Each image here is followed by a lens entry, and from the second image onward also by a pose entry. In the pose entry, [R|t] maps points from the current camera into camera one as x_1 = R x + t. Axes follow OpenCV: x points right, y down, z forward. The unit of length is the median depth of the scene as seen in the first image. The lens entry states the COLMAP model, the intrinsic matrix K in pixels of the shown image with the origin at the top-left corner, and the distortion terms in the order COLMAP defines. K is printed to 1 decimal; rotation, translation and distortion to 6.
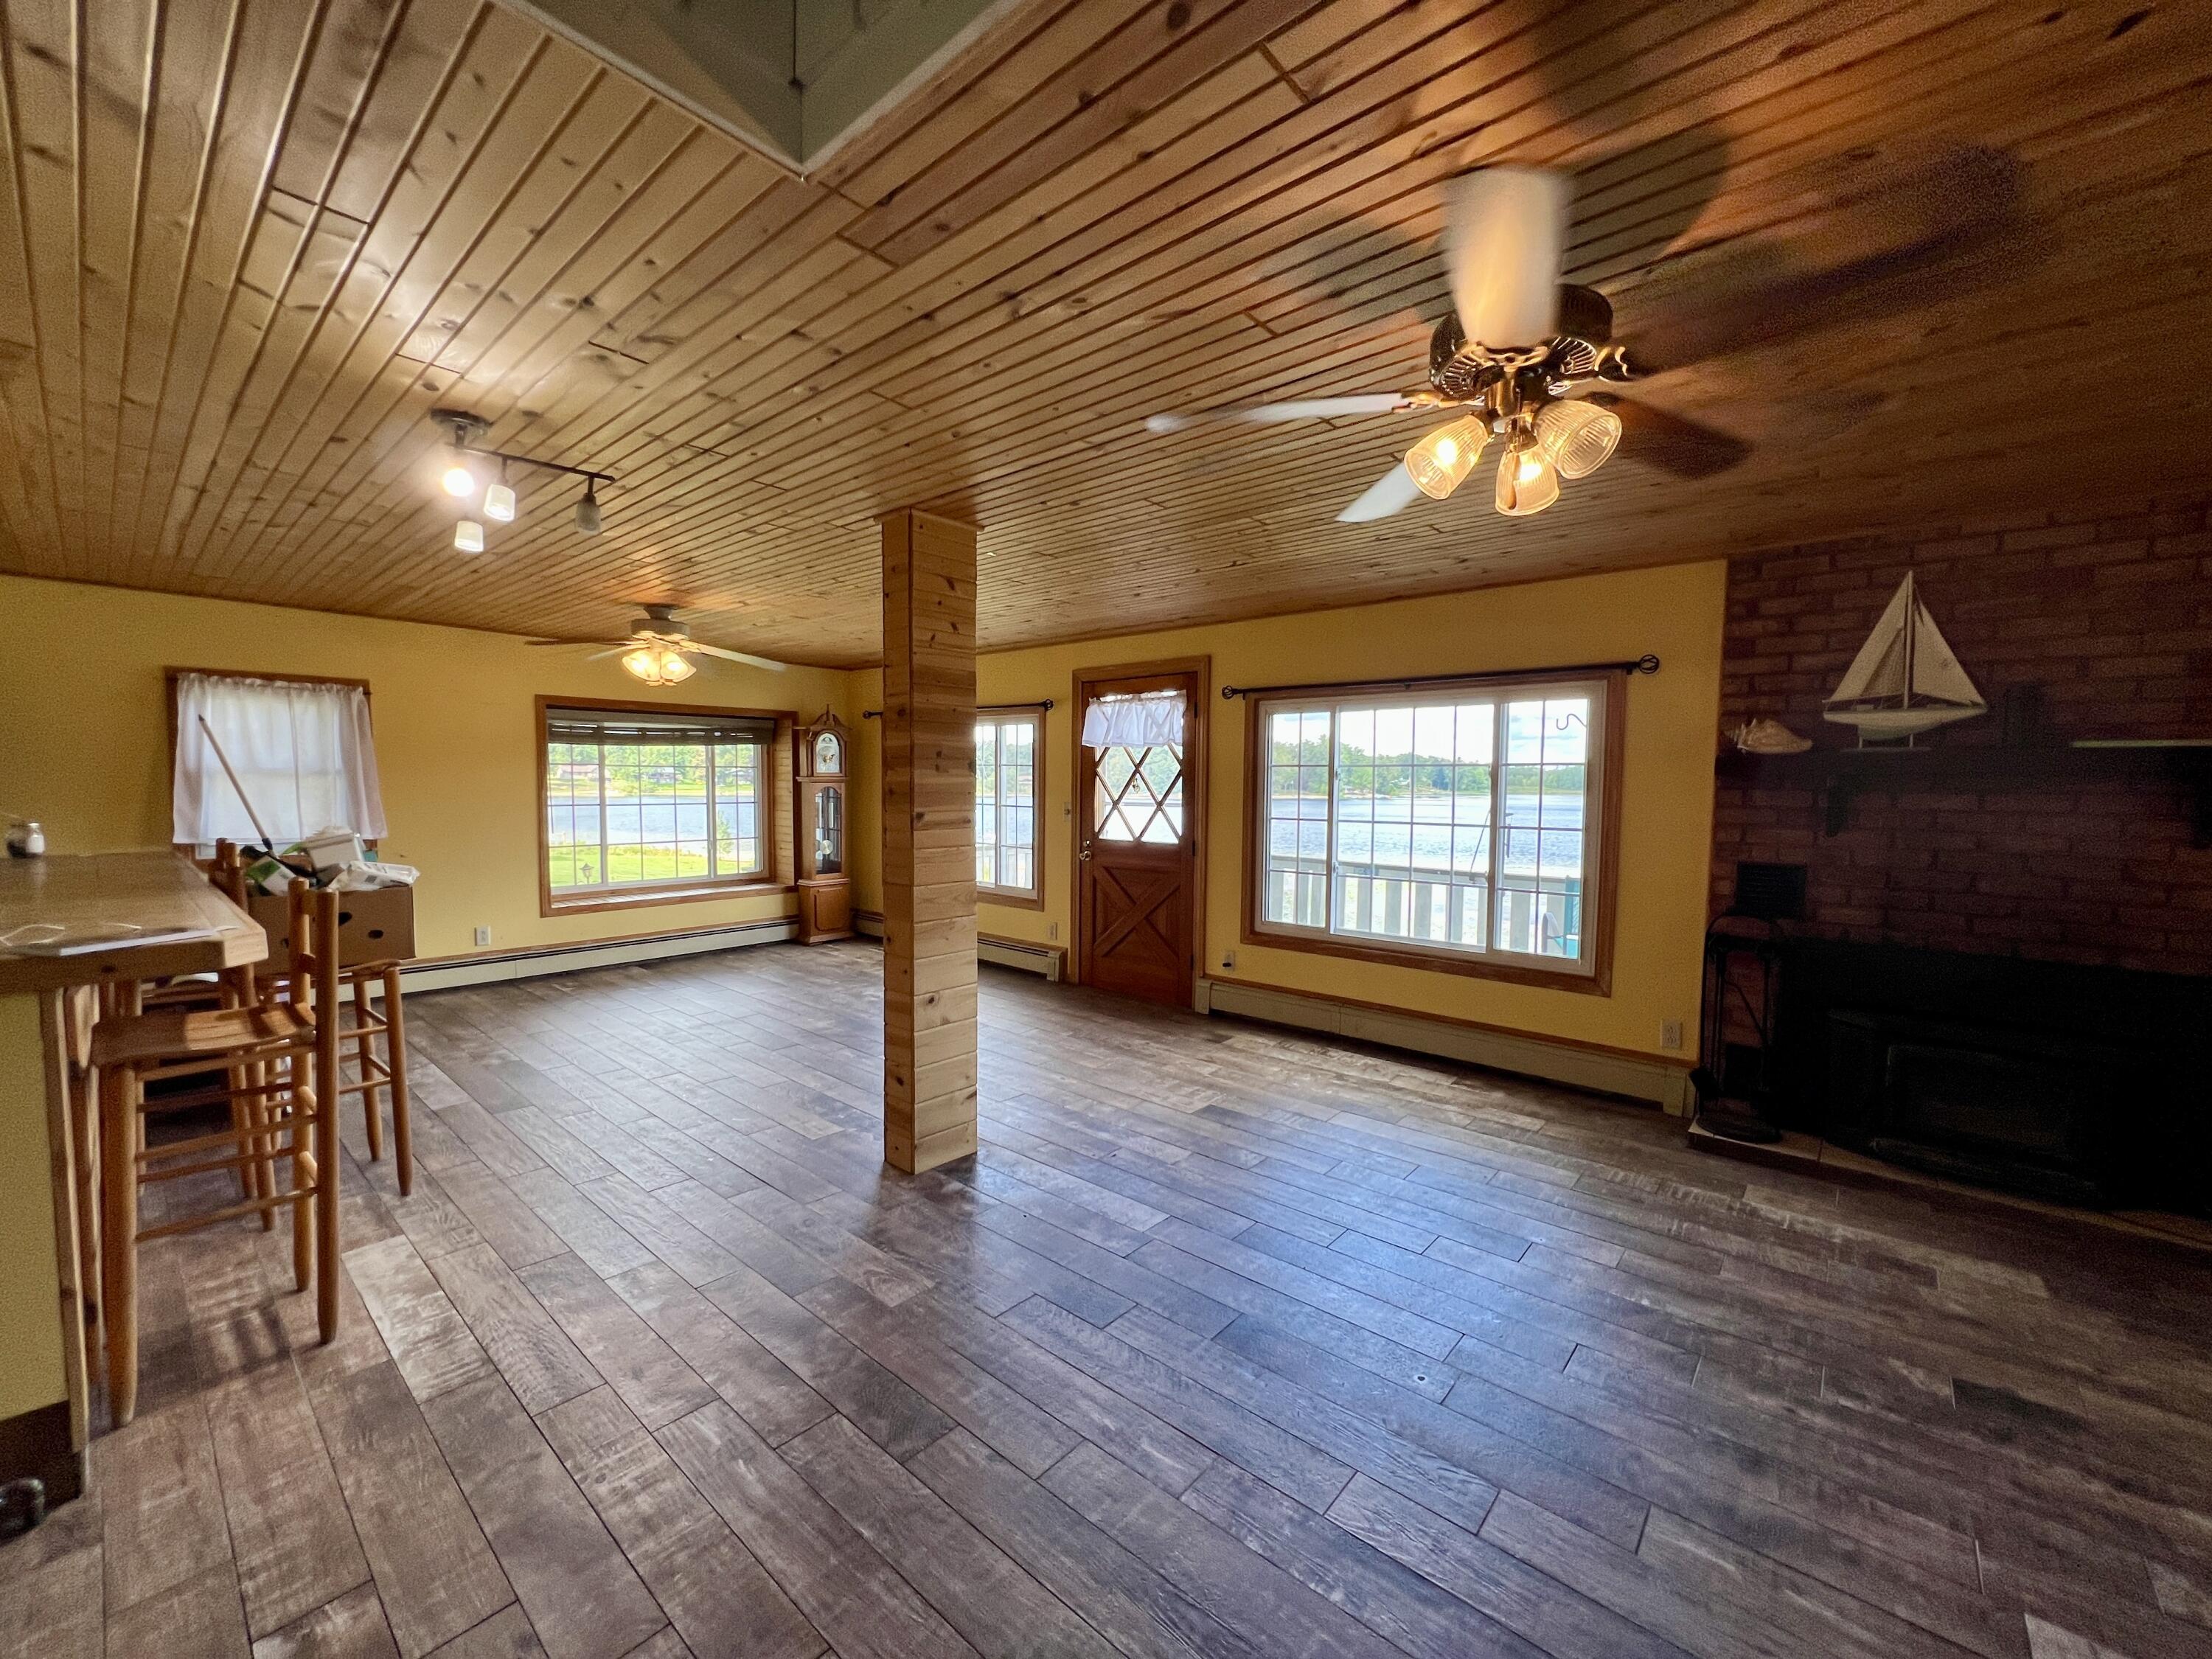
lens RADIAL K [[876.3, 0, 1098.9], [0, 876.3, 828.5], [0, 0, 1]] dist [0.000475, 0.000181]
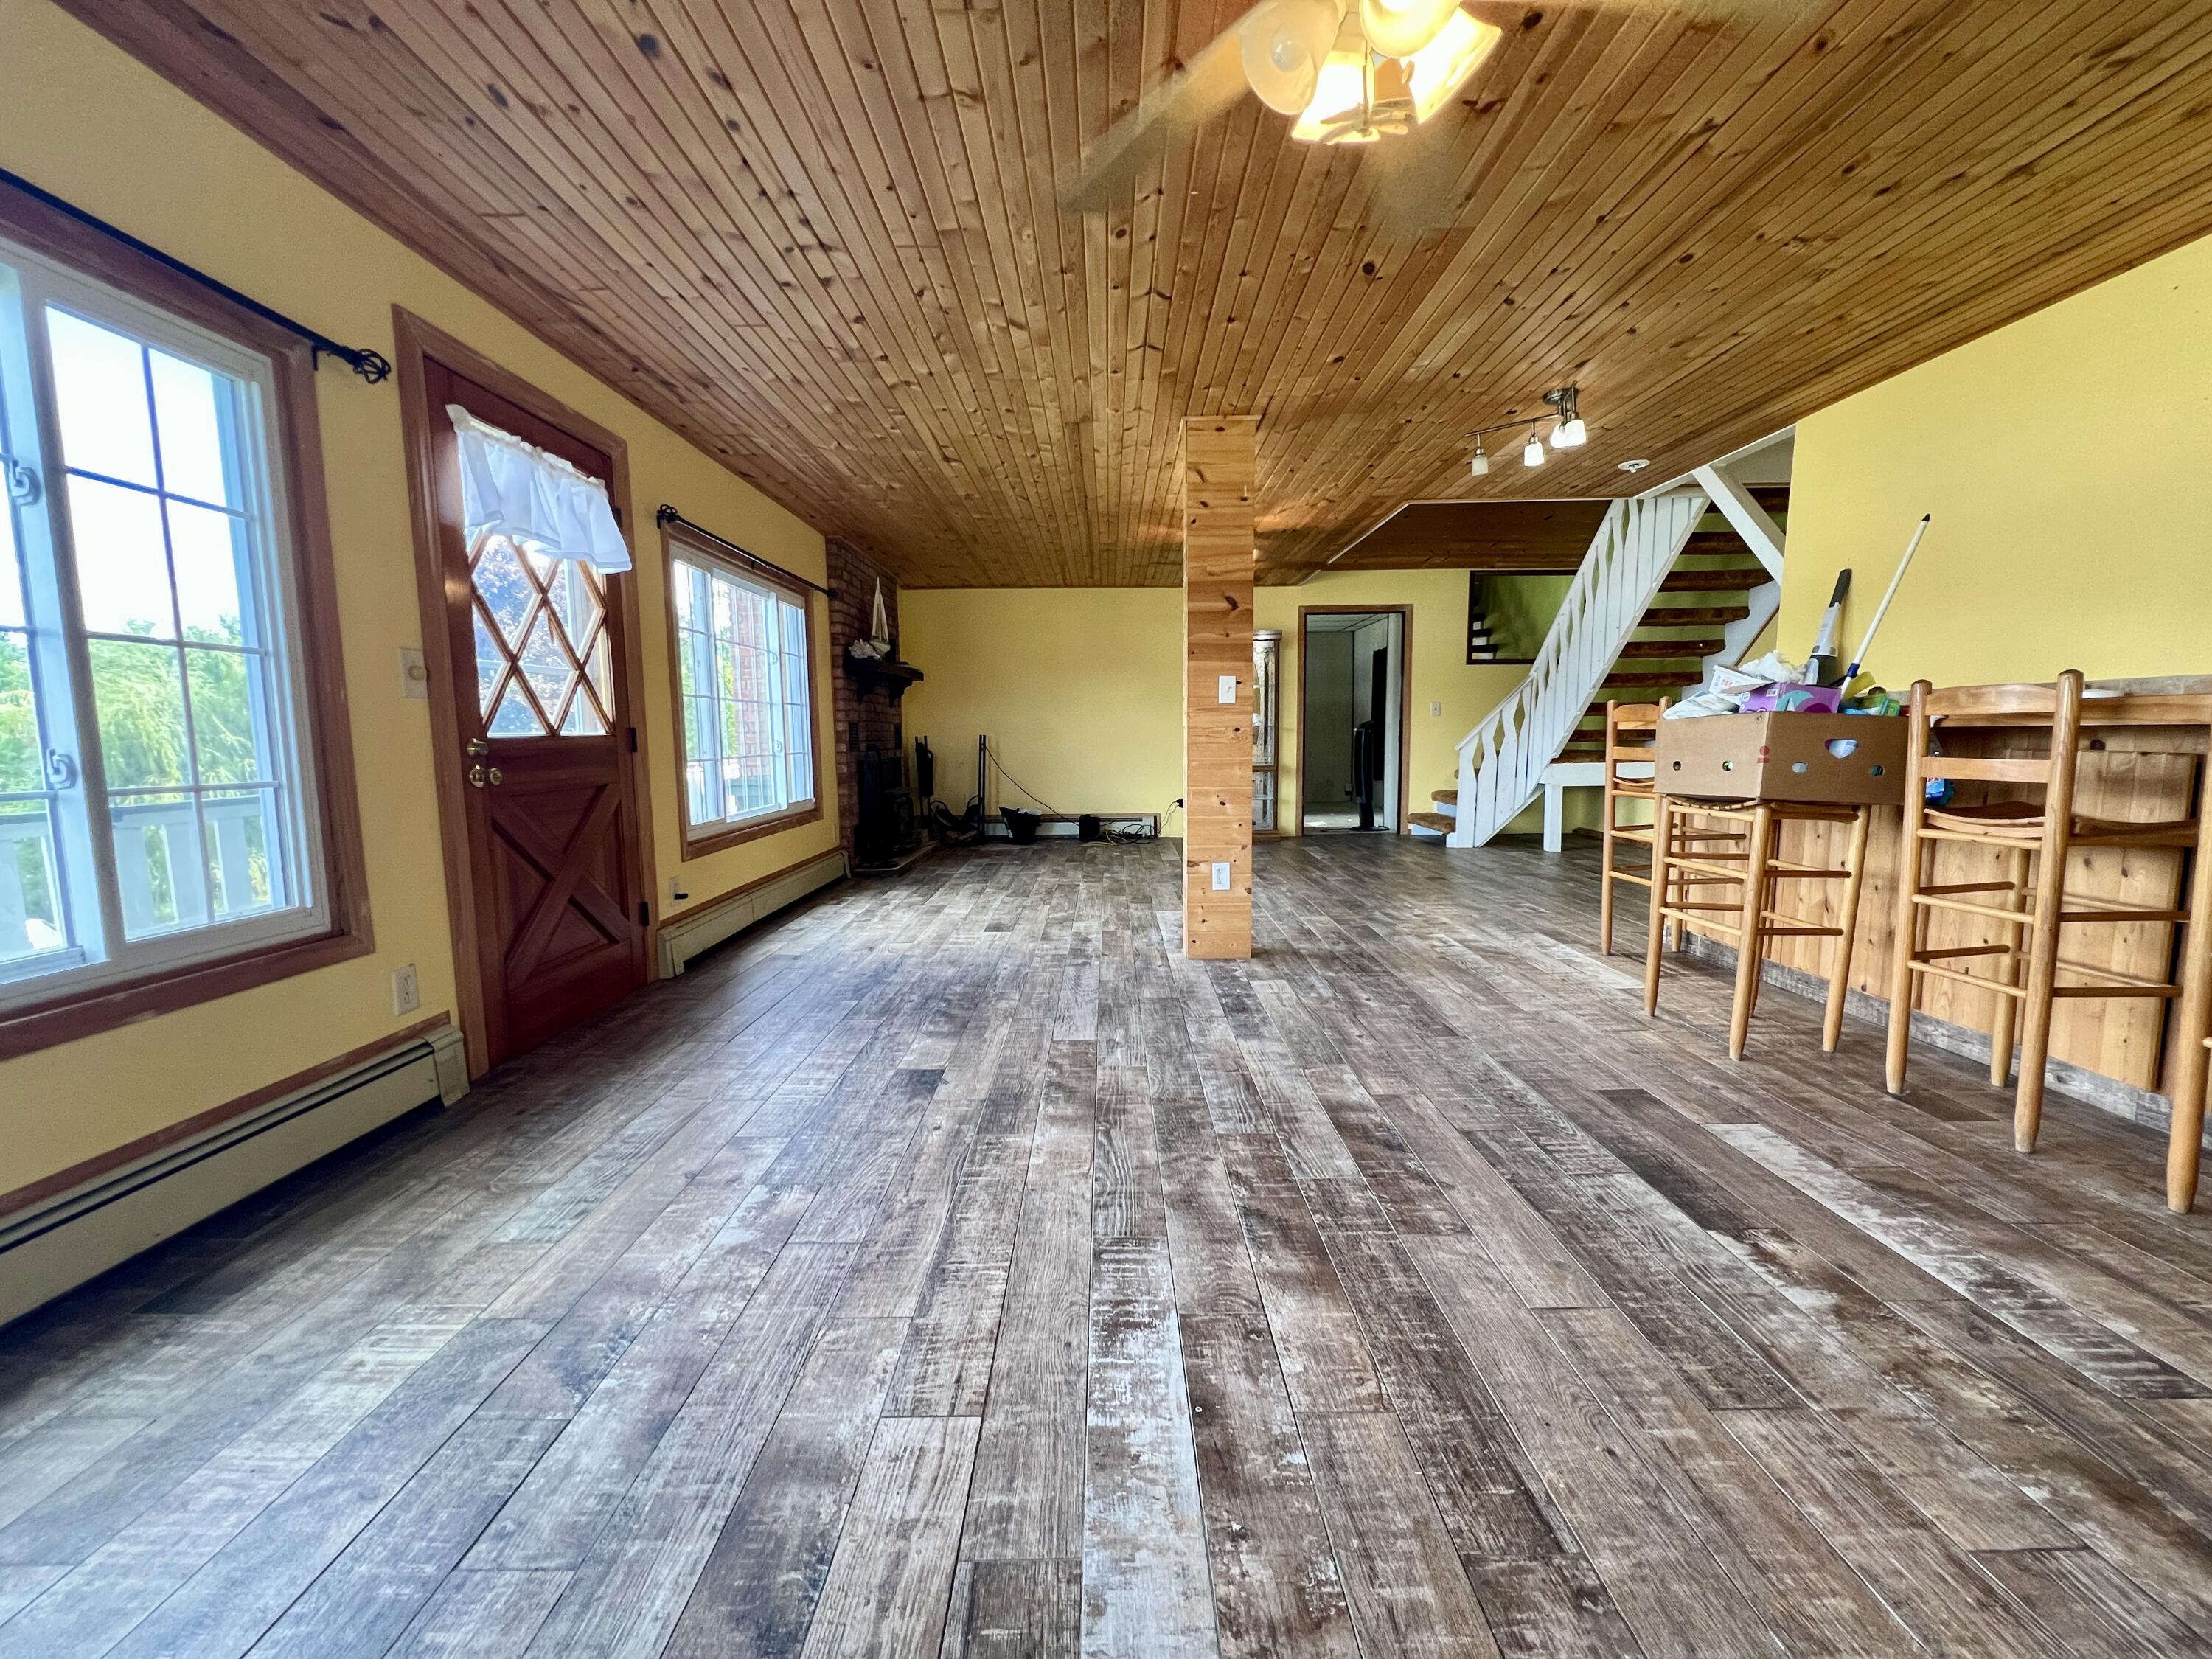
lens RADIAL K [[876.3, 0, 1100.8], [0, 876.3, 823.8], [0, 0, 1]] dist [0.000475, 0.000181]
pose [[-0.651492, -0.084763, 0.753905, -0.581777], [0.041805, 0.988218, 0.147232, 0.002418], [-0.757503, 0.127437, -0.640273, 1.101035]]
